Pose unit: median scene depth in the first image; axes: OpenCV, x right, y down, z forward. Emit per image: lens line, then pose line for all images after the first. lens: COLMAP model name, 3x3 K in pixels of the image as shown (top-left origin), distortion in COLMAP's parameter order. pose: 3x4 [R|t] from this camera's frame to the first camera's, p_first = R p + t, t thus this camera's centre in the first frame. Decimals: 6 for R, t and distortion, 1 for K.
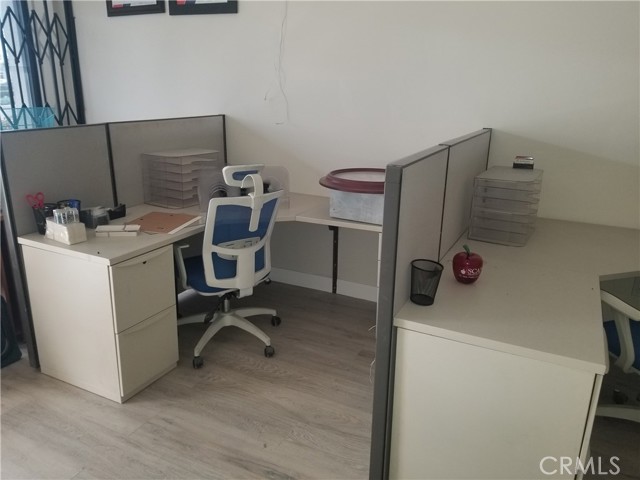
lens RADIAL K [[482.8, 0, 322.3], [0, 482.8, 229.3], [0, 0, 1]] dist [-0.006074, -0.002712]
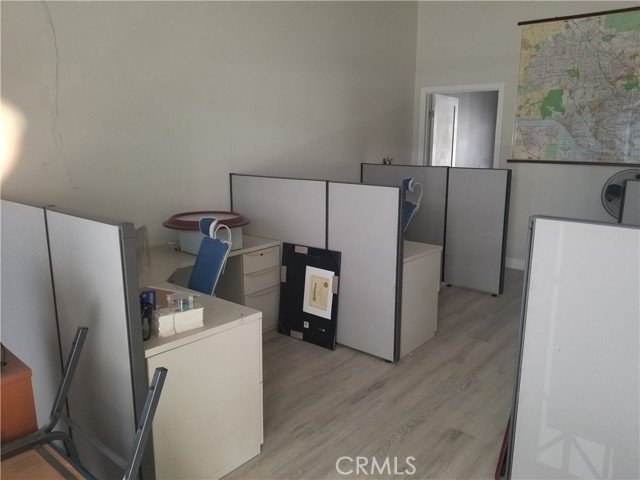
lens RADIAL K [[482.8, 0, 322.3], [0, 482.8, 229.3], [0, 0, 1]] dist [-0.006074, -0.002712]
pose [[0.268164, -0.201916, 0.941976, -1.349156], [0.272261, 0.953813, 0.126945, -0.209045], [-0.924101, 0.222421, 0.310752, 0.473702]]
